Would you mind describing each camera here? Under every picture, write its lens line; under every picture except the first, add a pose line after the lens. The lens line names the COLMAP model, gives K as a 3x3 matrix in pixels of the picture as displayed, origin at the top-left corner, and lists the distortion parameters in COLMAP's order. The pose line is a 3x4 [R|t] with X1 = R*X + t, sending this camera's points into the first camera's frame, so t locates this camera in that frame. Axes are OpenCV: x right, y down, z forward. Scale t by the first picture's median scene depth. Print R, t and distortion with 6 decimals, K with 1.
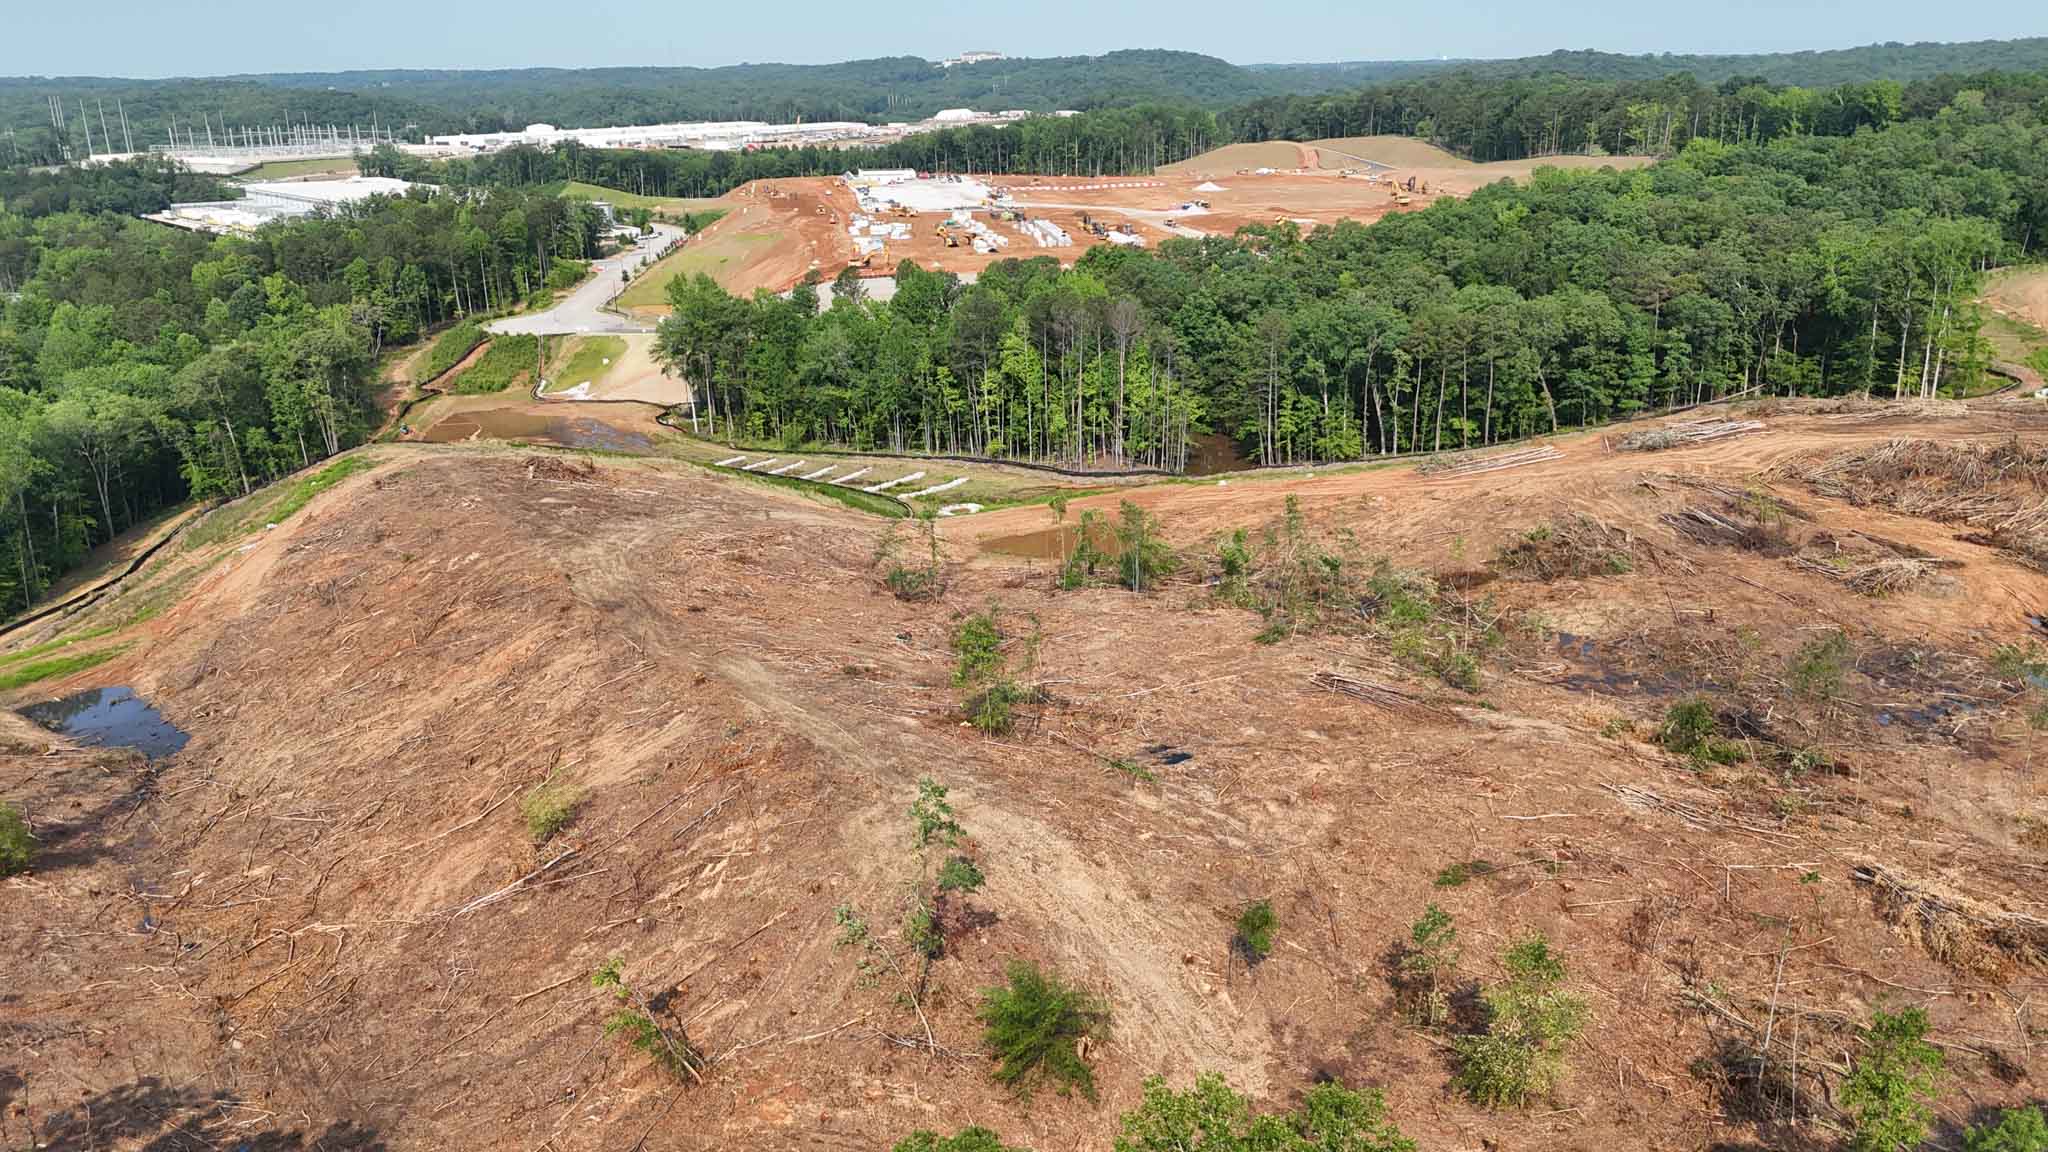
lens RADIAL K [[1506.1, 0, 1022.6], [0, 1506.1, 573.3], [0, 0, 1]] dist [0.067964, -0.060982]
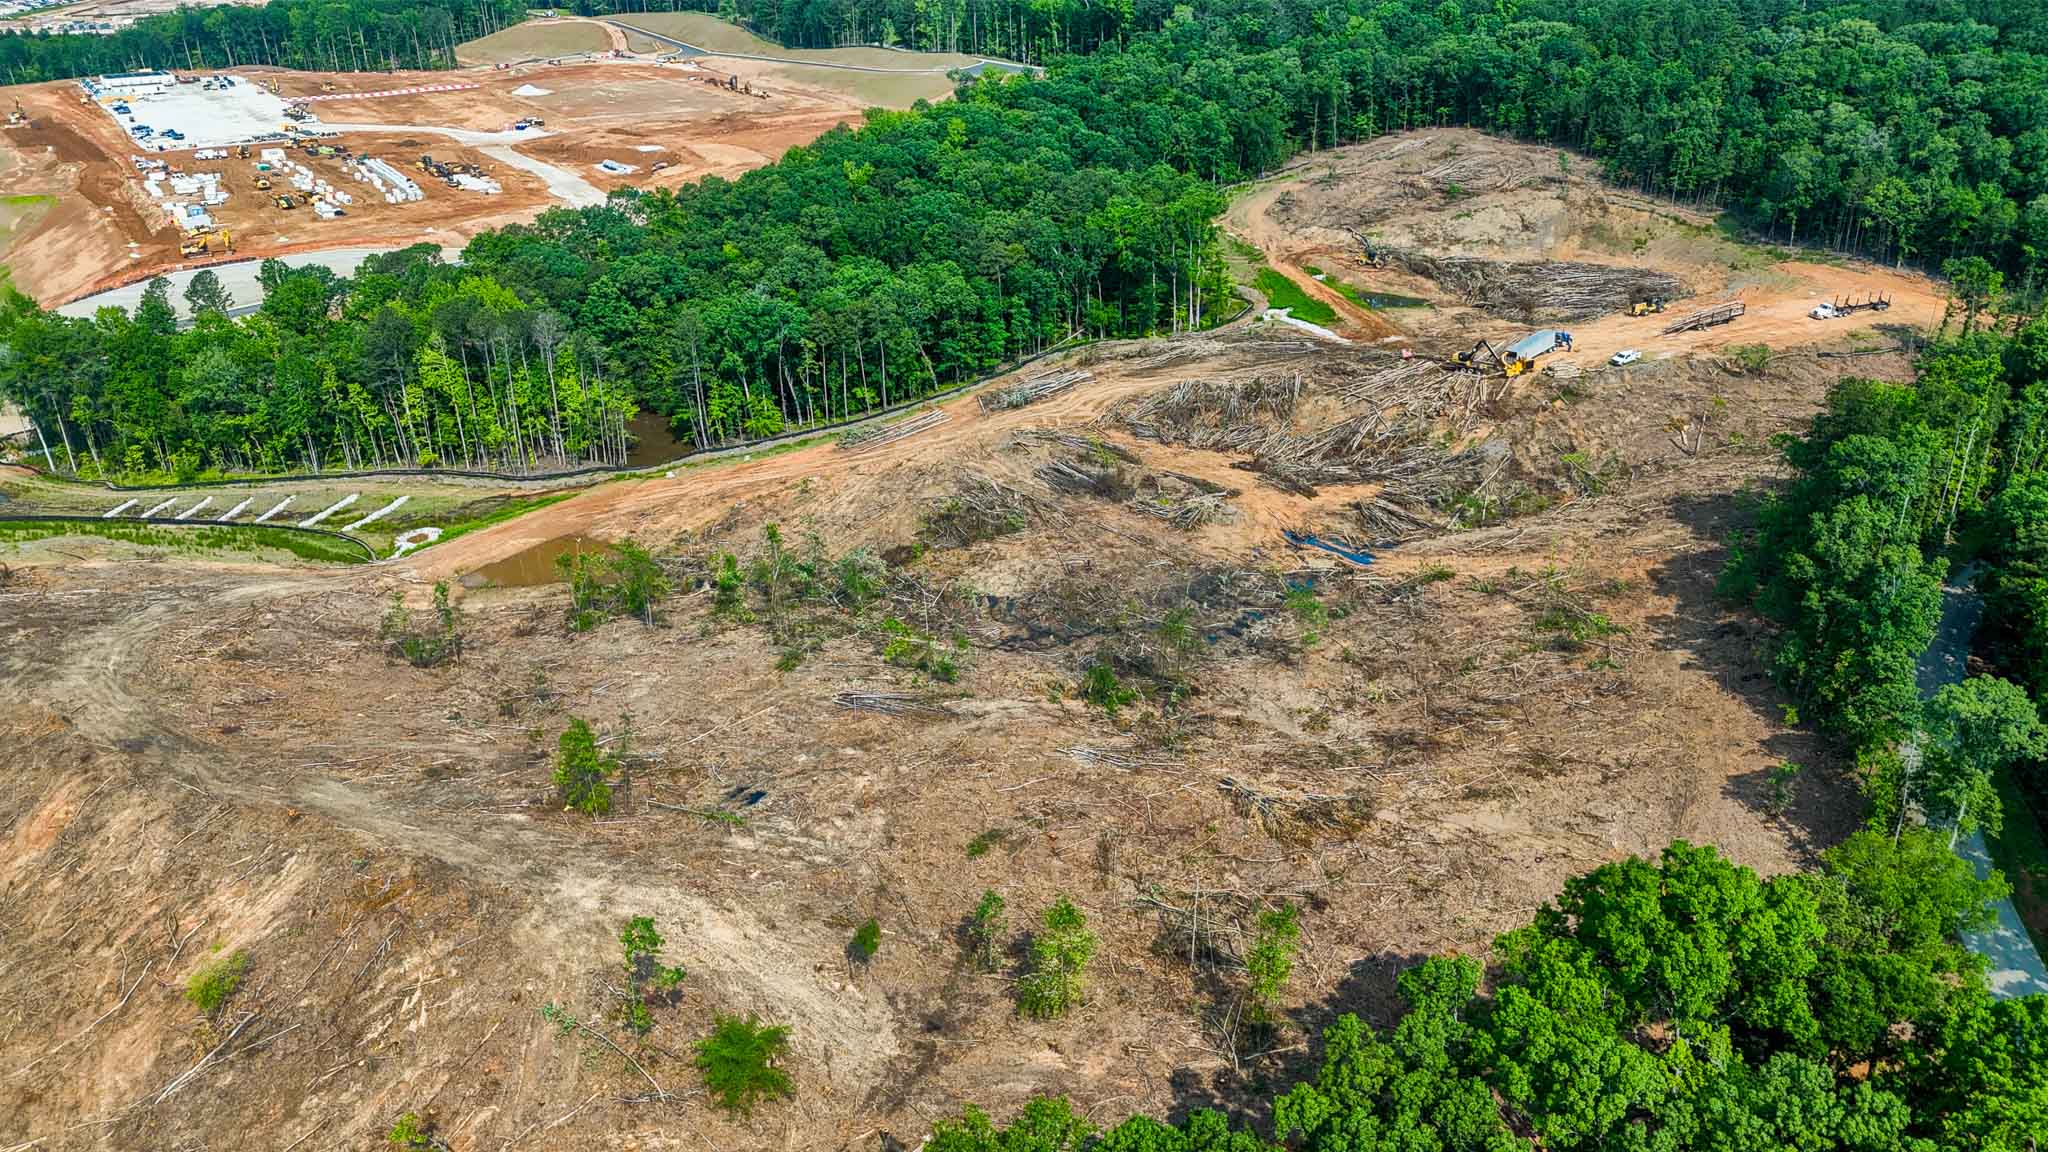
lens RADIAL K [[1506.1, 0, 1027.8], [0, 1506.1, 579.0], [0, 0, 1]] dist [0.067964, -0.060982]
pose [[0.900081, -0.181696, 0.396032, -0.072262], [0.133886, 0.980265, 0.145446, -0.095252], [-0.414643, -0.077890, 0.906644, -0.104475]]
